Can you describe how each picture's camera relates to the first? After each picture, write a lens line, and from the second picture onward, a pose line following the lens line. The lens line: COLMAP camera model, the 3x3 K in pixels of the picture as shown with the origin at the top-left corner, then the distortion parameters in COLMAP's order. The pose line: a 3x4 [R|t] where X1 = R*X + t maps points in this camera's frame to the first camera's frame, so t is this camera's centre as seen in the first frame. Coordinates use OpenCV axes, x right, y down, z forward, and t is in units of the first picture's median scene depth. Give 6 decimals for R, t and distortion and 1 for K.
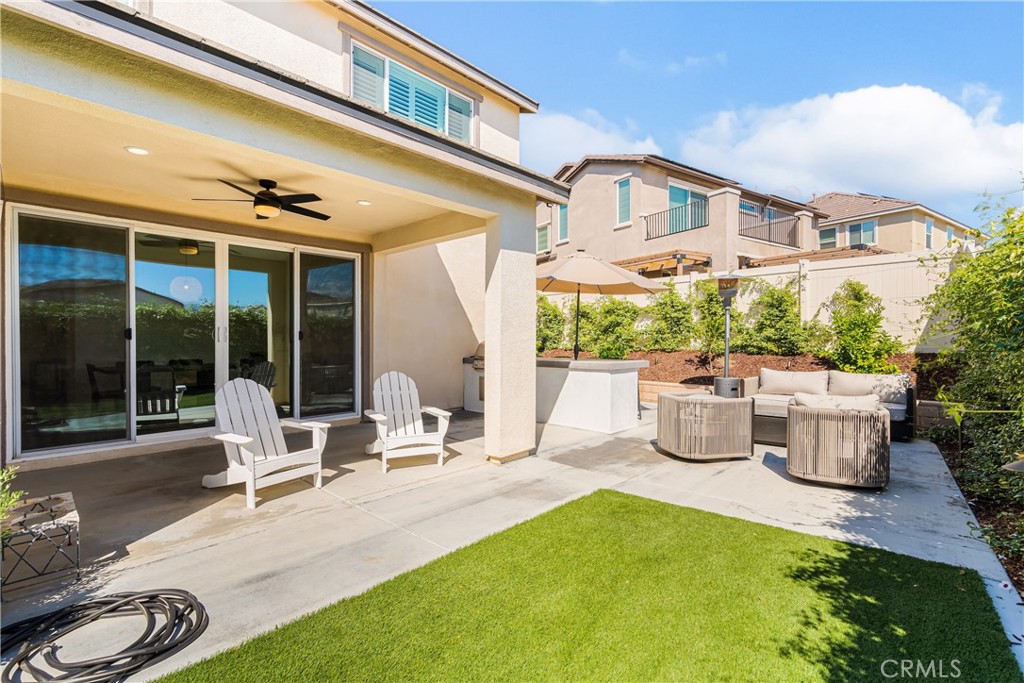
lens RADIAL K [[469.8, 0, 511.1], [0, 469.8, 342.4], [0, 0, 1]] dist [-0.010086, -0.000631]
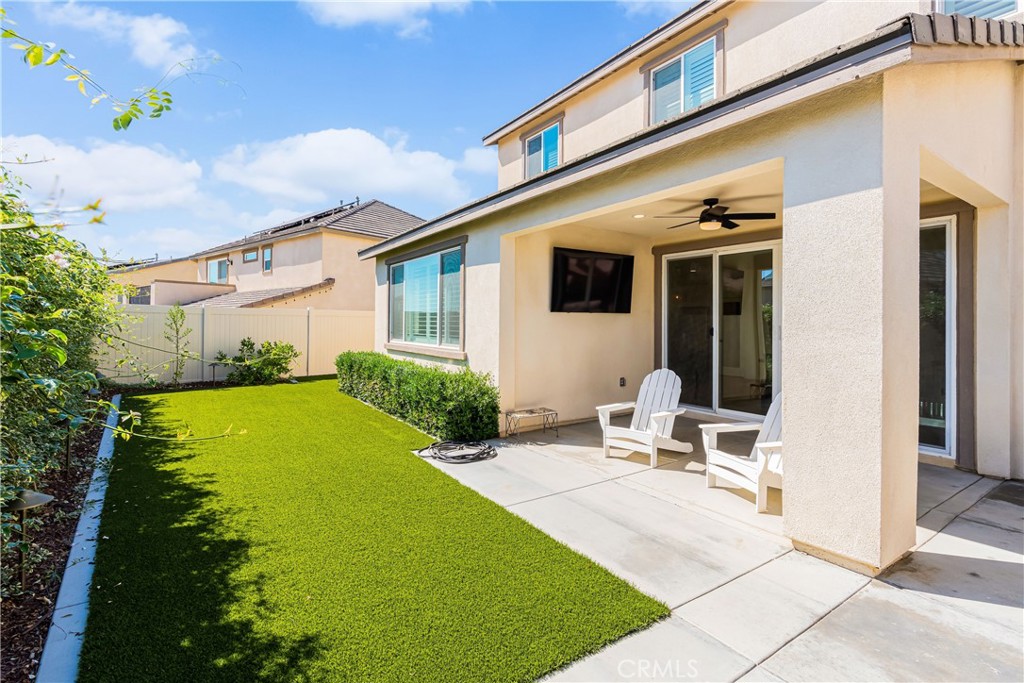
lens RADIAL K [[469.8, 0, 508.2], [0, 469.8, 322.3], [0, 0, 1]] dist [-0.010086, -0.000631]
pose [[-0.229467, -0.007911, -0.973284, 0.872293], [-0.013643, 0.999895, -0.004911, -0.043883], [0.973221, 0.012151, -0.229551, 0.997386]]
